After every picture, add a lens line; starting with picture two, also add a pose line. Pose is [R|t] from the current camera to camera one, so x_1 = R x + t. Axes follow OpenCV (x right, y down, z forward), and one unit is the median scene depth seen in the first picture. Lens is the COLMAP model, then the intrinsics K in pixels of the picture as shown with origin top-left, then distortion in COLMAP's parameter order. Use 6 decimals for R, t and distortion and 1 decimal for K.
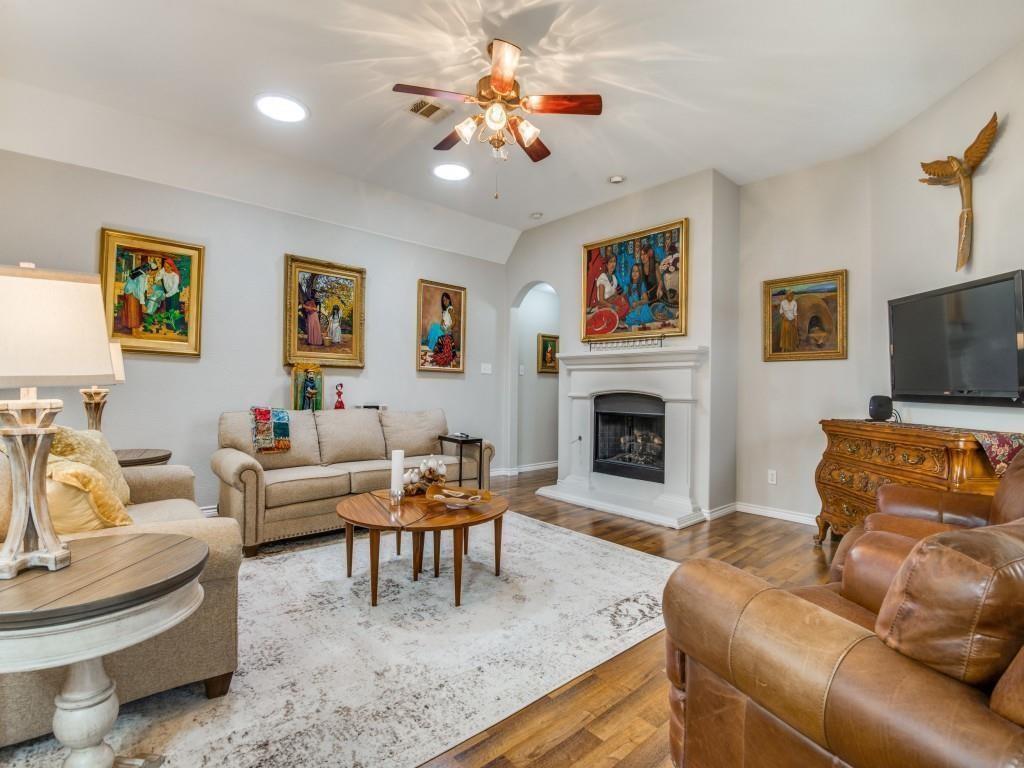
lens RADIAL K [[481.9, 0, 511.9], [0, 481.9, 389.2], [0, 0, 1]] dist [0.001725, -0.028667]
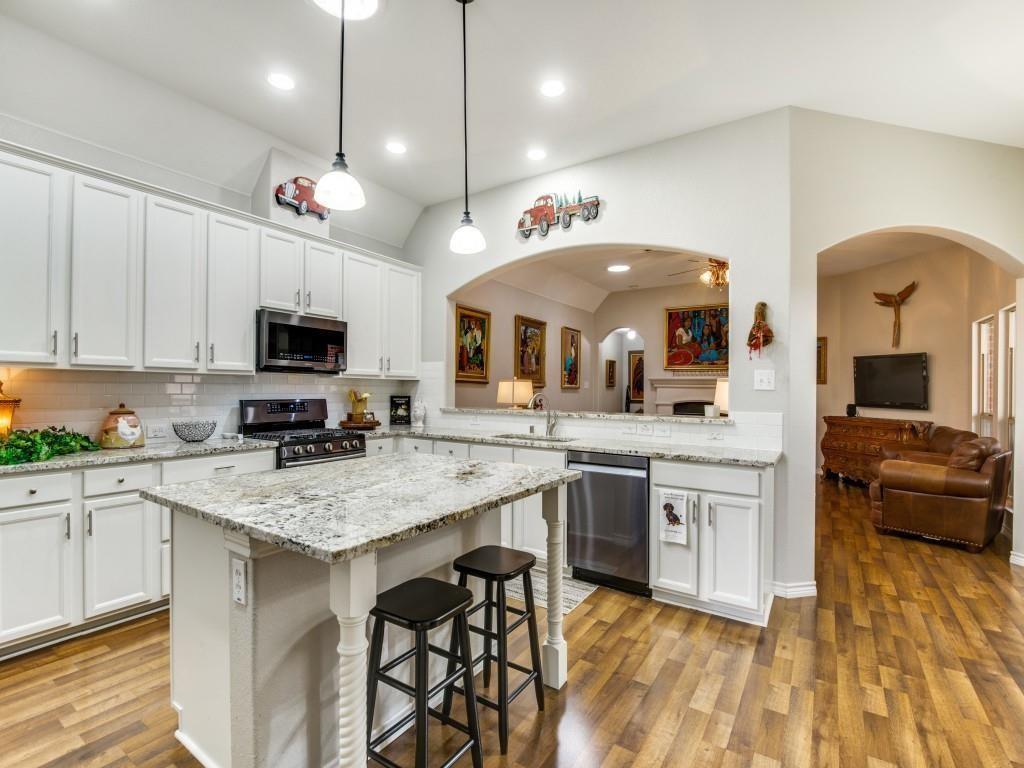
lens RADIAL K [[470.7, 0, 514.5], [0, 470.7, 388.9], [0, 0, 1]] dist [0.021162, -0.031017]
pose [[0.967576, -0.006333, 0.252501, -0.846235], [0.006159, 0.999980, 0.001480, -0.047556], [-0.252505, 0.000123, 0.967595, -0.436879]]
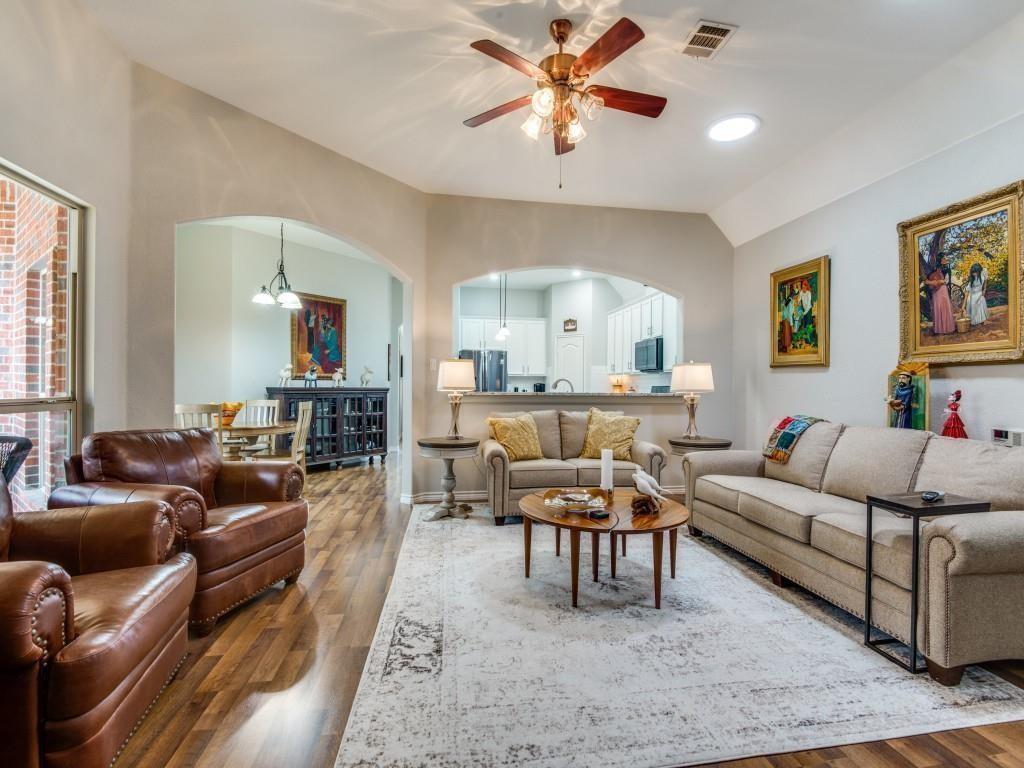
lens RADIAL K [[470.7, 0, 514.5], [0, 470.7, 388.9], [0, 0, 1]] dist [0.021162, -0.031017]
pose [[-0.540061, -0.018489, -0.841423, 0.483229], [-0.018546, 0.999777, -0.010065, 0.002958], [0.841422, 0.010169, -0.540284, 0.877537]]
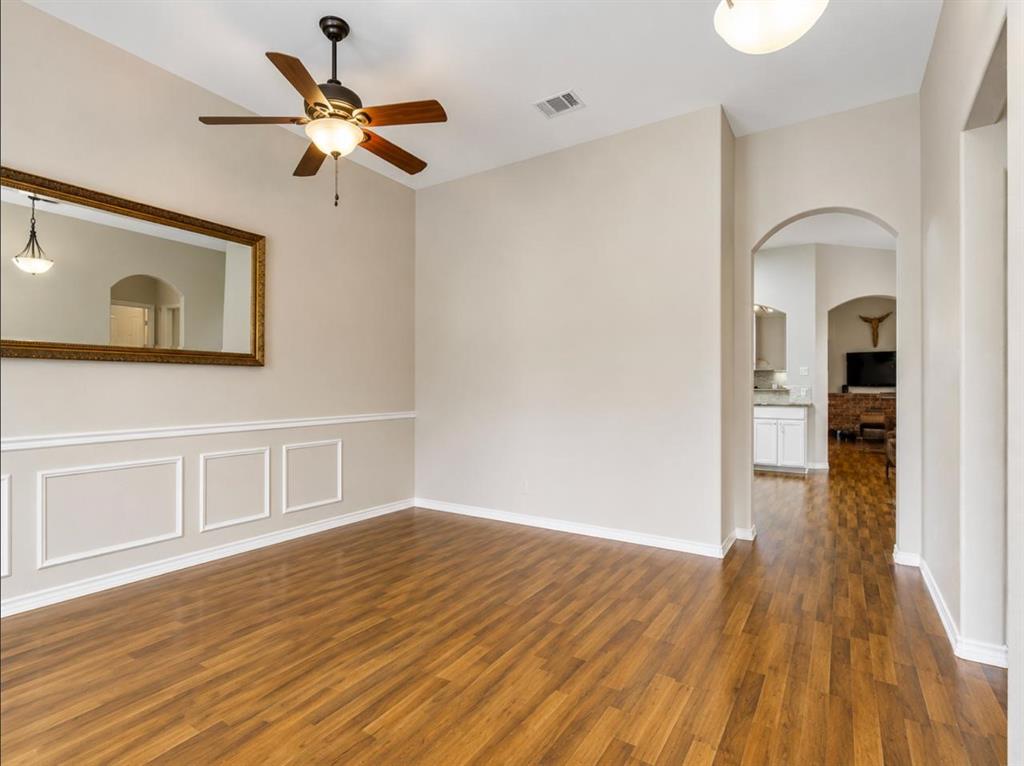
lens RADIAL K [[481.9, 0, 511.9], [0, 481.9, 388.2], [0, 0, 1]] dist [0.001725, -0.028667]
pose [[0.964345, -0.018725, 0.263986, -1.661425], [0.019957, 0.999799, -0.001985, 0.000054], [-0.263896, 0.007183, 0.964524, -1.121874]]
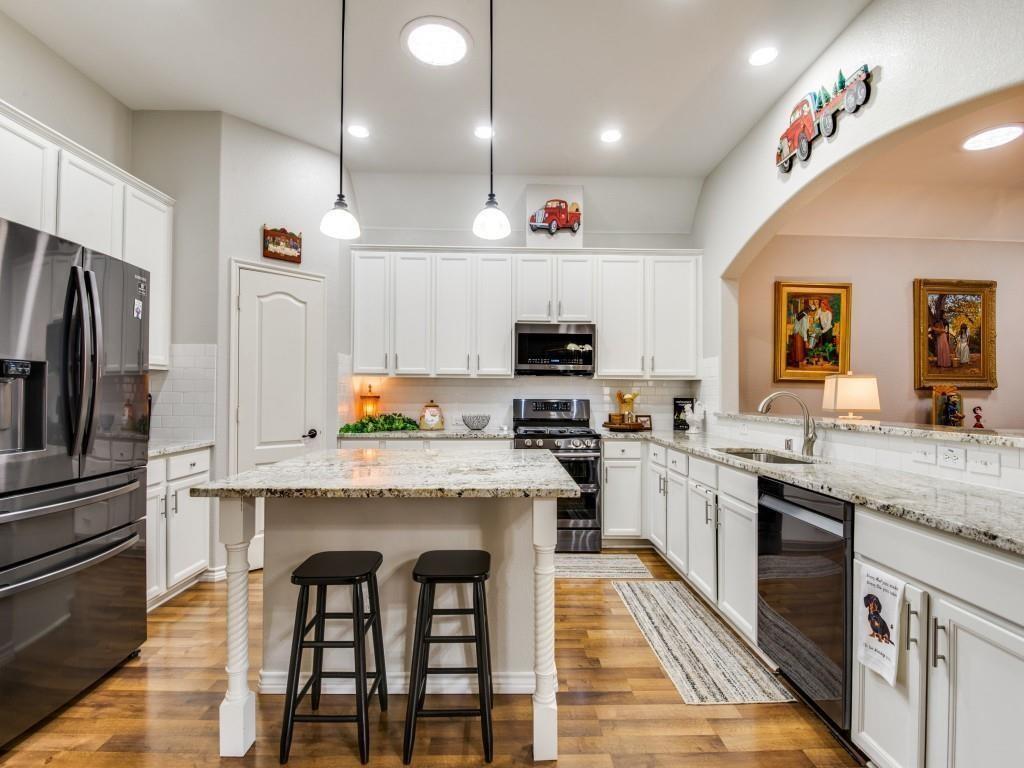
lens RADIAL K [[470.7, 0, 514.5], [0, 470.7, 388.9], [0, 0, 1]] dist [0.021162, -0.031017]
pose [[0.759872, -0.018650, -0.649805, -0.469708], [0.003756, 0.999698, -0.024300, -0.028647], [0.650062, 0.016024, 0.759712, -0.292056]]
